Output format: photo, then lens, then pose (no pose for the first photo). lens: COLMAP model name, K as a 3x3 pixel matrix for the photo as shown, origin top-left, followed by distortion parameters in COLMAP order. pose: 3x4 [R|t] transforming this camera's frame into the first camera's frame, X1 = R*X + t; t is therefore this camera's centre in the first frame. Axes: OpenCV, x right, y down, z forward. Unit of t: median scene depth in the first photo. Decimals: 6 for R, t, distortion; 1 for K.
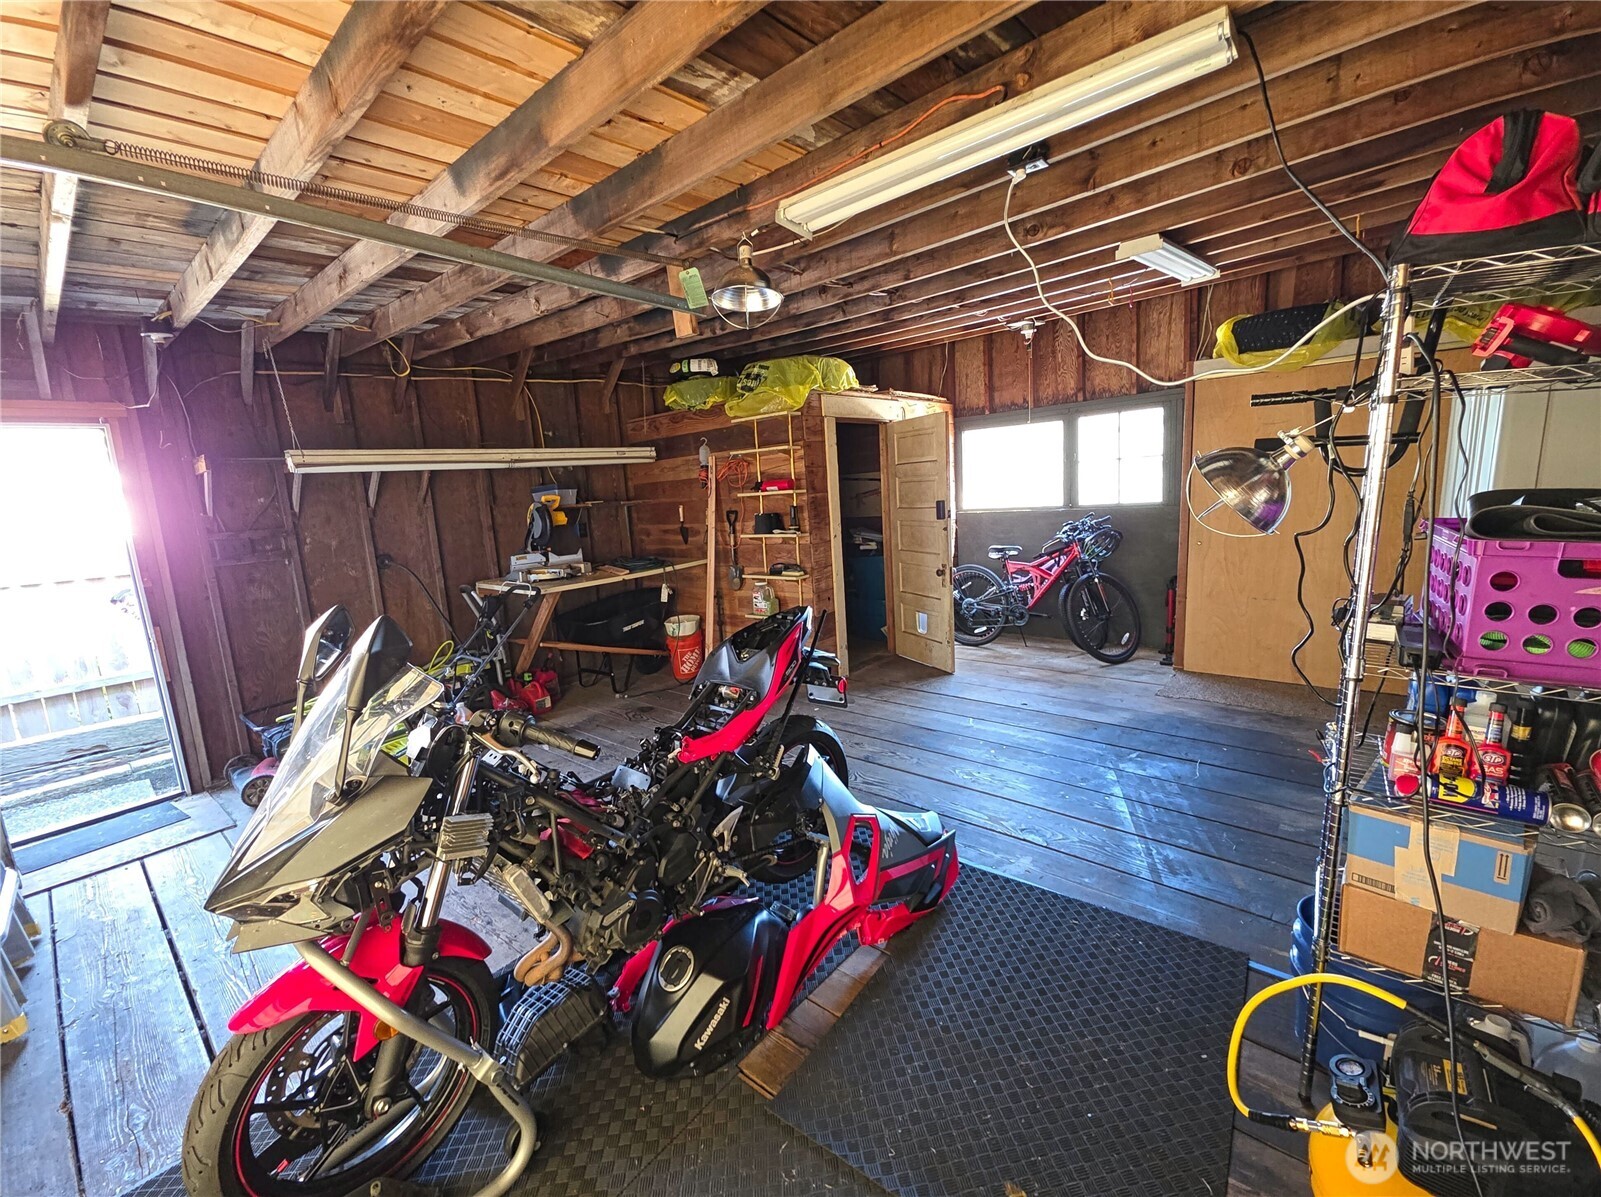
lens RADIAL K [[654.7, 0, 792.0], [0, 654.7, 599.6], [0, 0, 1]] dist [0.007685, -0.005882]
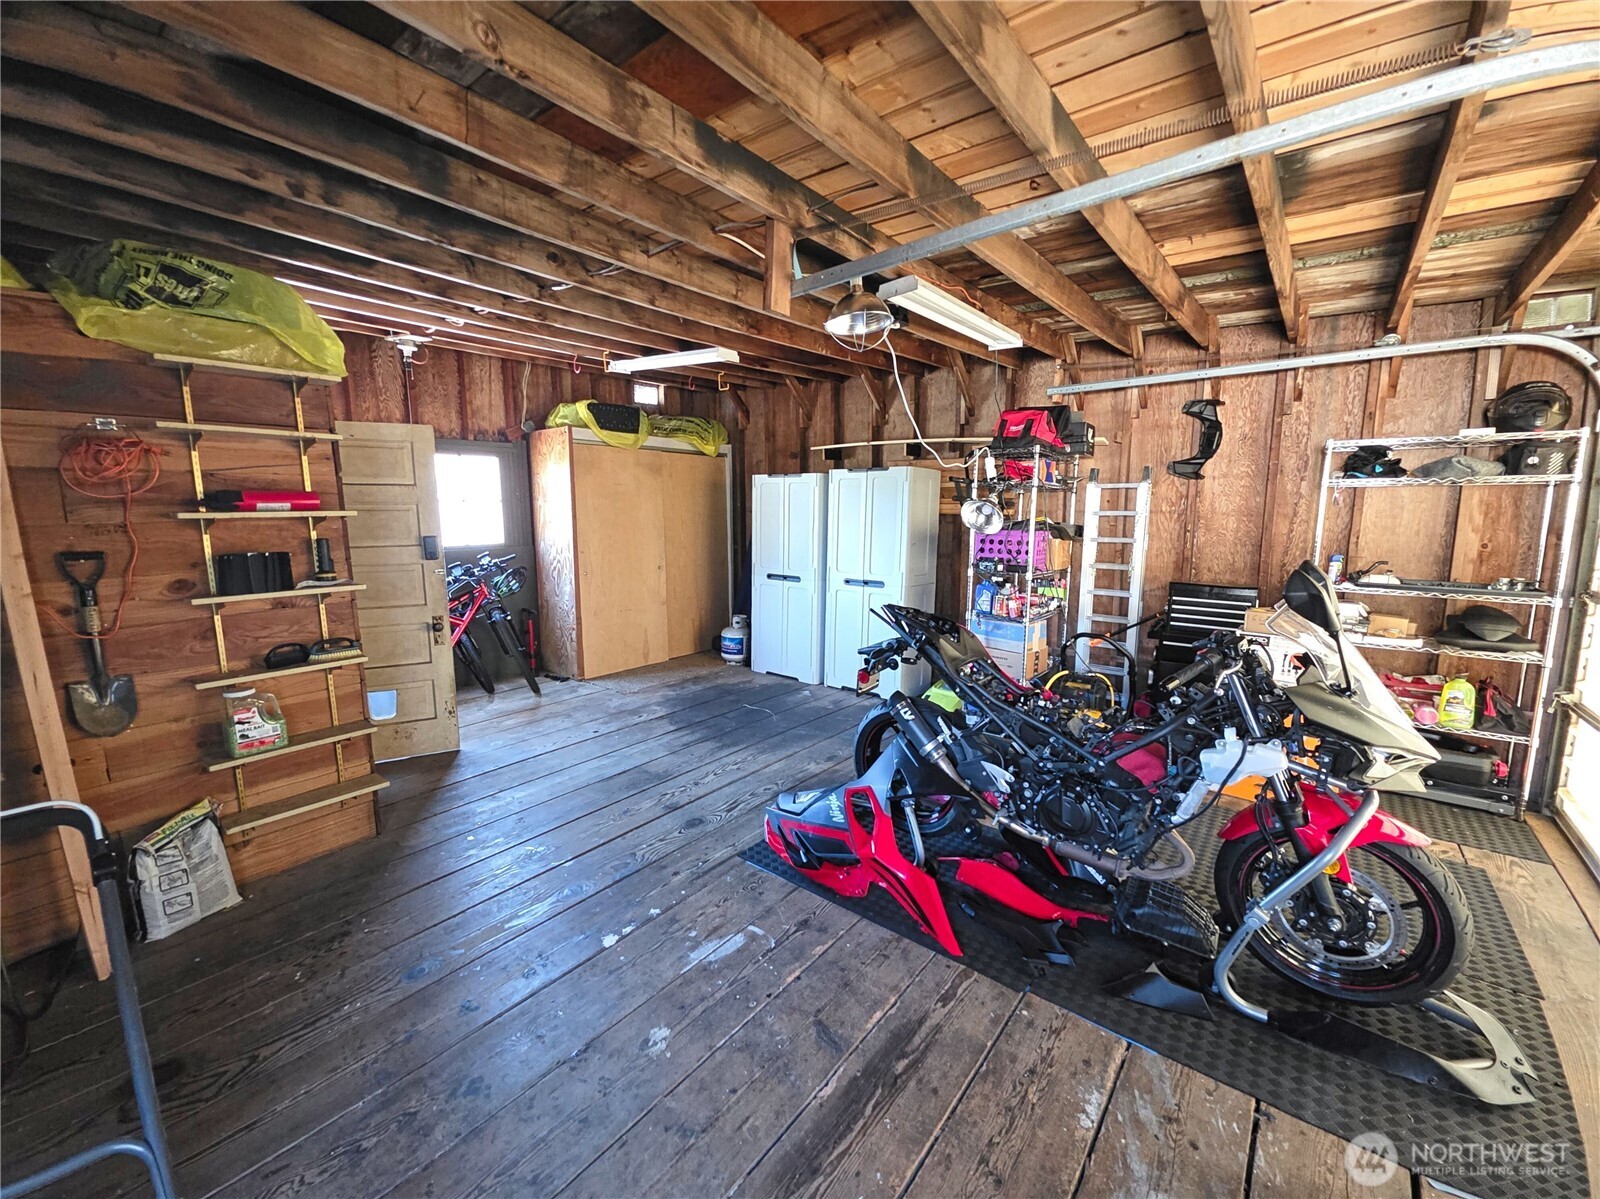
lens RADIAL K [[654.3, 0, 793.0], [0, 654.3, 596.5], [0, 0, 1]] dist [0.007685, -0.005882]
pose [[-0.042635, -0.070266, 0.996617, -0.579243], [0.177706, 0.981084, 0.076773, -0.062720], [-0.983160, 0.180378, -0.029342, 0.605782]]
